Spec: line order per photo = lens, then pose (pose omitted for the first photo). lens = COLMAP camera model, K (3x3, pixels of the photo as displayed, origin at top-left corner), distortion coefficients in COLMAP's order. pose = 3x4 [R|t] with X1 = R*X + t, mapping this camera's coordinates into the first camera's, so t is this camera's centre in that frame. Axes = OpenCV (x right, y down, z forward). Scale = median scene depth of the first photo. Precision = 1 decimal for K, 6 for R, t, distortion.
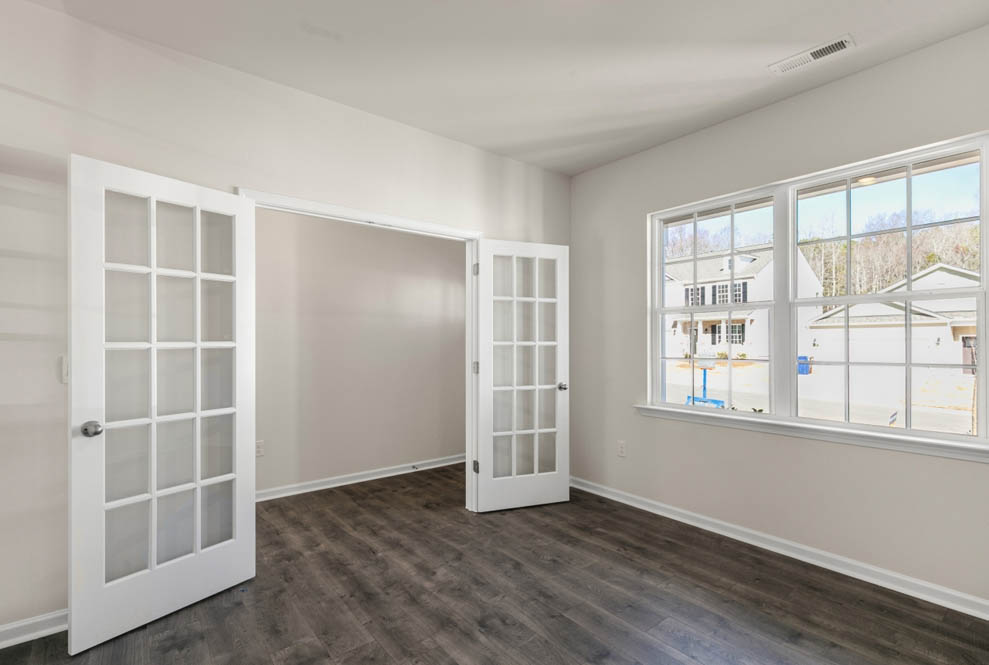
lens RADIAL K [[470.9, 0, 491.3], [0, 470.9, 347.1], [0, 0, 1]] dist [-0.002824, -0.000288]
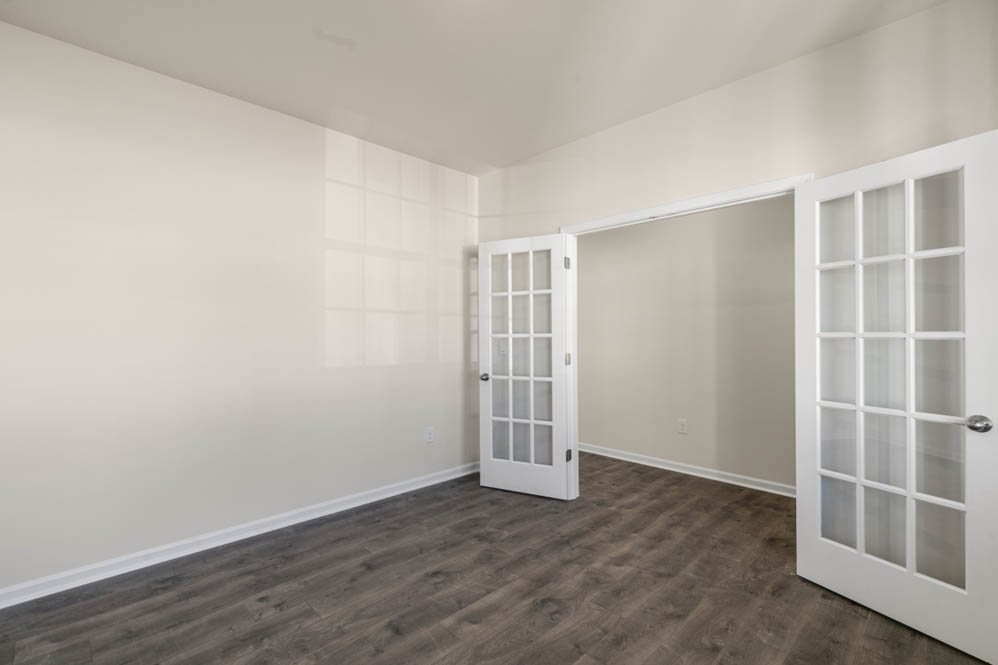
lens RADIAL K [[454.2, 0, 499.5], [0, 454.2, 336.4], [0, 0, 1]] dist [0.002686, 0.000038]
pose [[0.097522, 0.006338, -0.995213, 0.758629], [-0.007115, 0.999959, 0.005671, -0.007802], [0.995208, 0.006528, 0.097563, 0.609139]]
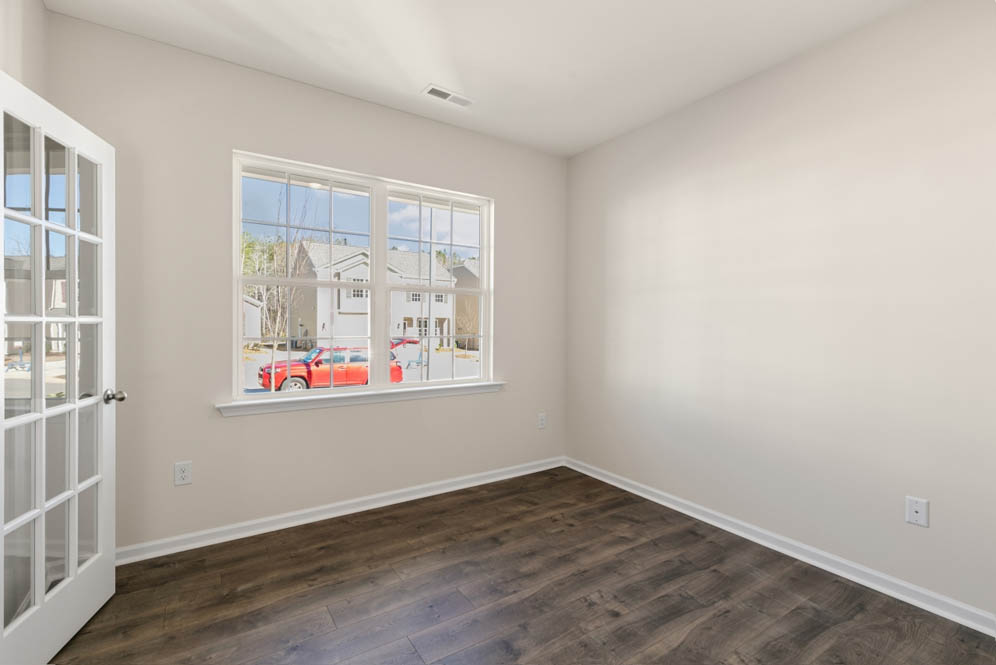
lens RADIAL K [[453.3, 0, 498.5], [0, 453.3, 336.3], [0, 0, 1]] dist [0.002686, 0.000038]
pose [[0.076780, -0.026947, 0.996684, -0.465079], [0.003343, 0.999636, 0.026770, -0.001599], [-0.997042, 0.001276, 0.076842, 0.657469]]
